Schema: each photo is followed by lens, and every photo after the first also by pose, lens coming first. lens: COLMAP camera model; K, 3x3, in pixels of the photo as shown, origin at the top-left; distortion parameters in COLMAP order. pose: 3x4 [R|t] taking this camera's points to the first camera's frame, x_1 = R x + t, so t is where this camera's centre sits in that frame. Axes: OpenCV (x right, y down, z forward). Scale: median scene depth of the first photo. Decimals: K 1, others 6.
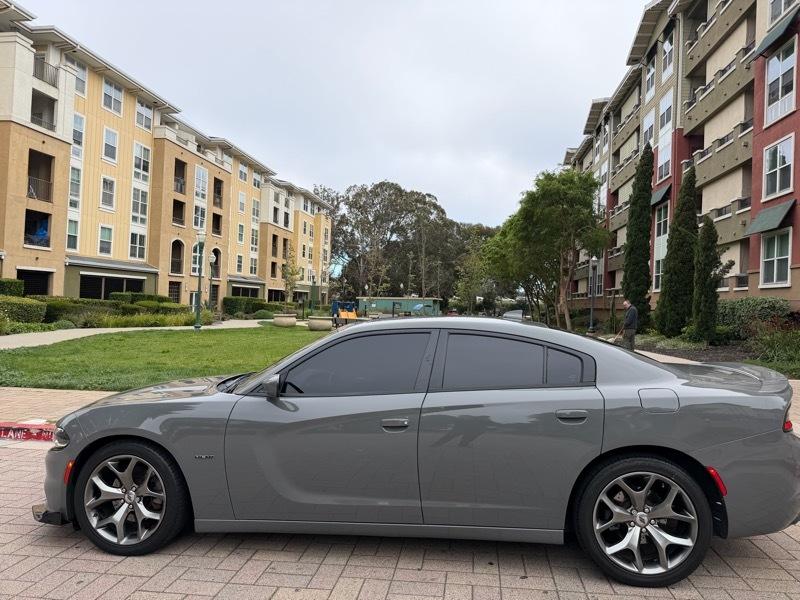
lens RADIAL K [[562.6, 0, 396.5], [0, 562.6, 297.6], [0, 0, 1]] dist [0.039603, -0.056036]
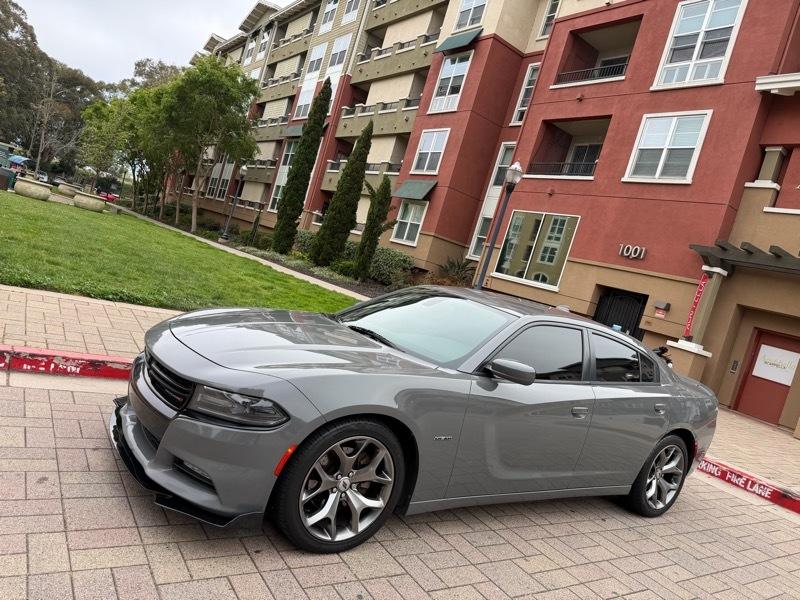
lens RADIAL K [[562.6, 0, 401.7], [0, 562.6, 298.0], [0, 0, 1]] dist [0.039603, -0.056036]
pose [[0.714200, 0.139809, 0.685837, -0.121494], [-0.263245, 0.961561, 0.078115, 0.000698], [-0.648553, -0.236332, 0.723551, 0.050000]]
